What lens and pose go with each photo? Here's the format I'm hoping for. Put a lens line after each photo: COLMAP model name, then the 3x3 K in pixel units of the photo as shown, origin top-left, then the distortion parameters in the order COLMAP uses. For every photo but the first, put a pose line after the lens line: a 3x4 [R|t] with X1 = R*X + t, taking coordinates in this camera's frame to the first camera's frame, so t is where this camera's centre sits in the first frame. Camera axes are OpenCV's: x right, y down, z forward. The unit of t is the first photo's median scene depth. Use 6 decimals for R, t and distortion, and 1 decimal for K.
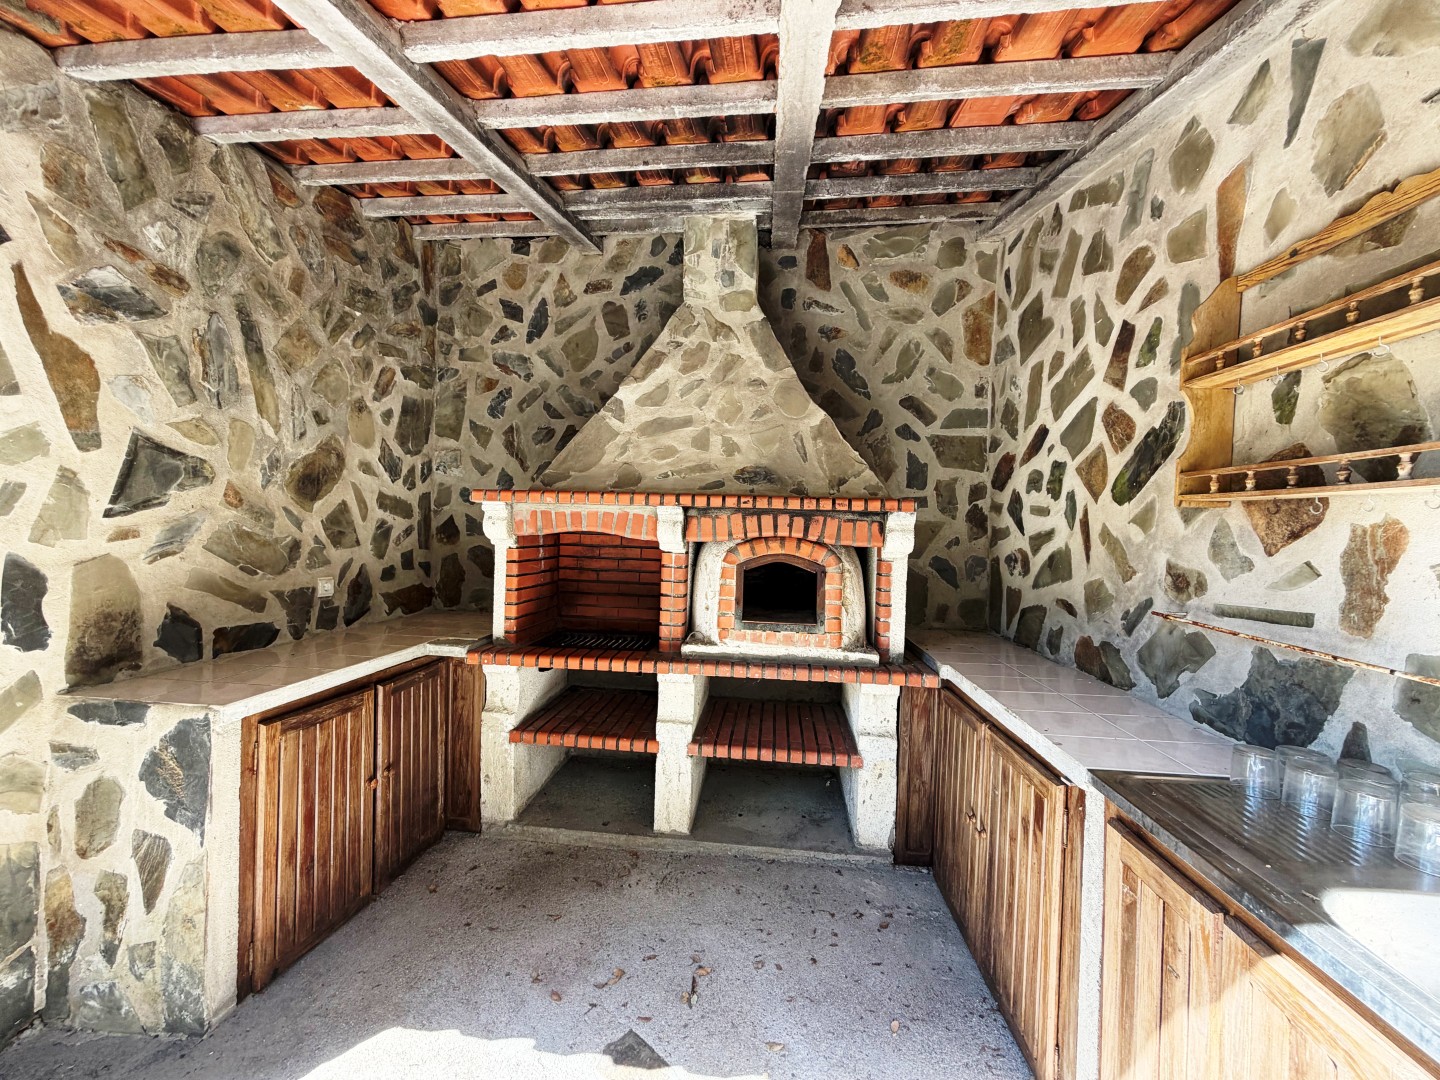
lens RADIAL K [[581.2, 0, 710.9], [0, 581.2, 538.9], [0, 0, 1]] dist [-0.000694, -0.000104]
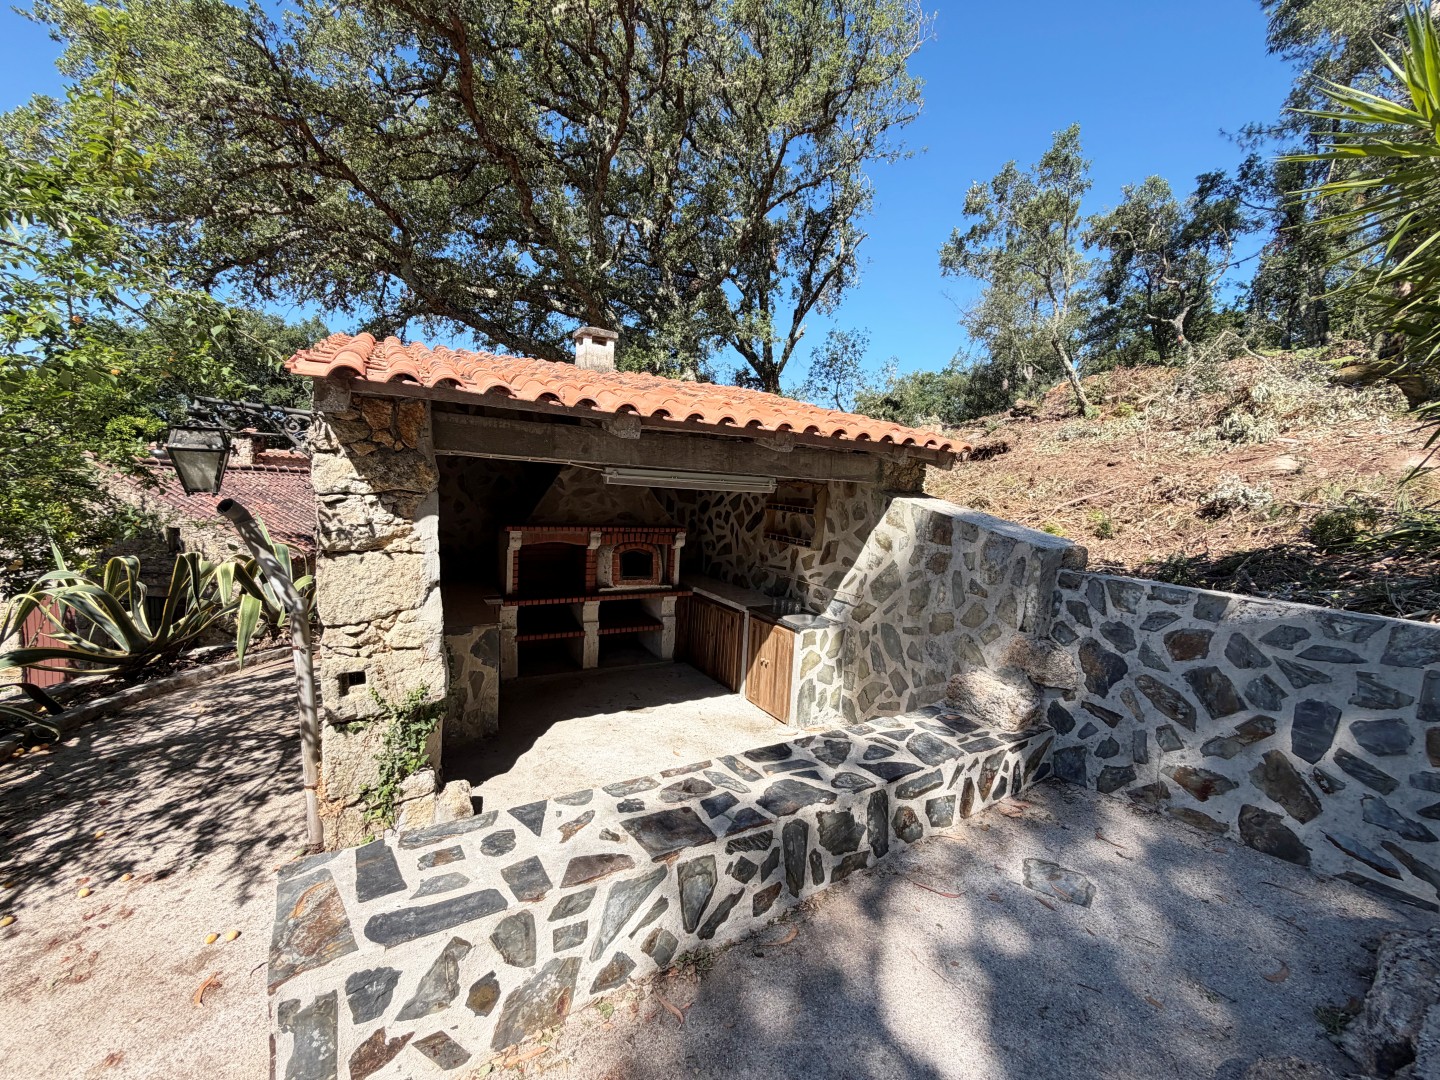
lens RADIAL K [[581.2, 0, 718.0], [0, 581.2, 536.7], [0, 0, 1]] dist [-0.000694, -0.000104]
pose [[0.809021, -0.038121, 0.586543, -1.031652], [-0.026681, 0.994484, 0.101436, -0.281006], [-0.587174, -0.097713, 0.803541, -1.165560]]
